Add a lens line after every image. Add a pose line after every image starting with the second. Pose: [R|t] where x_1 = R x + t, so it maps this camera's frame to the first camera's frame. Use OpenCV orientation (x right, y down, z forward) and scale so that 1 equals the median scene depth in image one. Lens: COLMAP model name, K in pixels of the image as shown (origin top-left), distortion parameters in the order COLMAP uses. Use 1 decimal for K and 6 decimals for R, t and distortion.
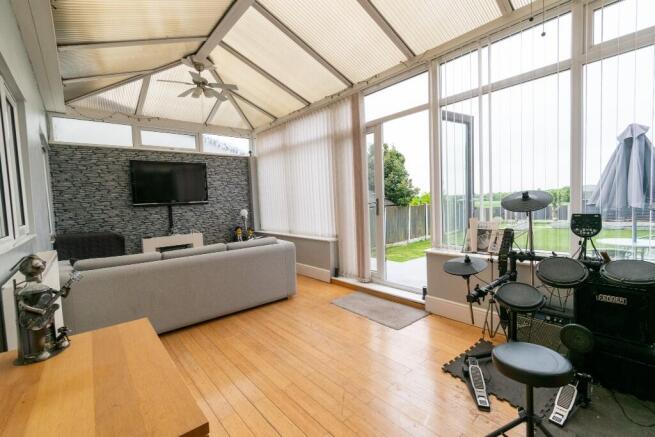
lens RADIAL K [[287.8, 0, 329.8], [0, 287.8, 218.4], [0, 0, 1]] dist [-0.003356, -0.000101]
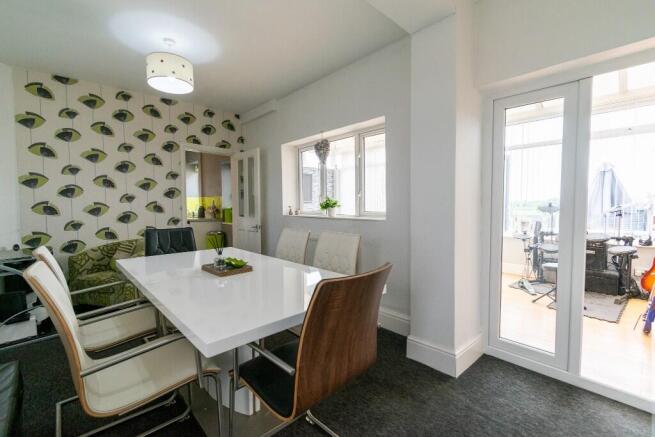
lens RADIAL K [[287.8, 0, 326.0], [0, 287.8, 220.4], [0, 0, 1]] dist [-0.003356, -0.000101]
pose [[0.999318, 0.029165, 0.022668, -0.454838], [-0.029170, 0.999574, -0.000122, 0.038575], [-0.022661, -0.000539, 0.999743, -0.482863]]
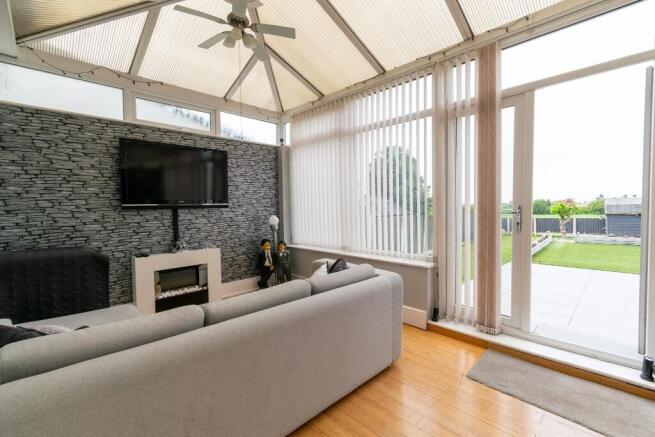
lens RADIAL K [[287.8, 0, 329.5], [0, 287.8, 218.4], [0, 0, 1]] dist [-0.003356, -0.000101]
pose [[0.997642, 0.023383, 0.064528, -0.255377], [-0.021843, 0.999462, -0.024457, -0.012756], [-0.065065, 0.022990, 0.997616, 0.317582]]
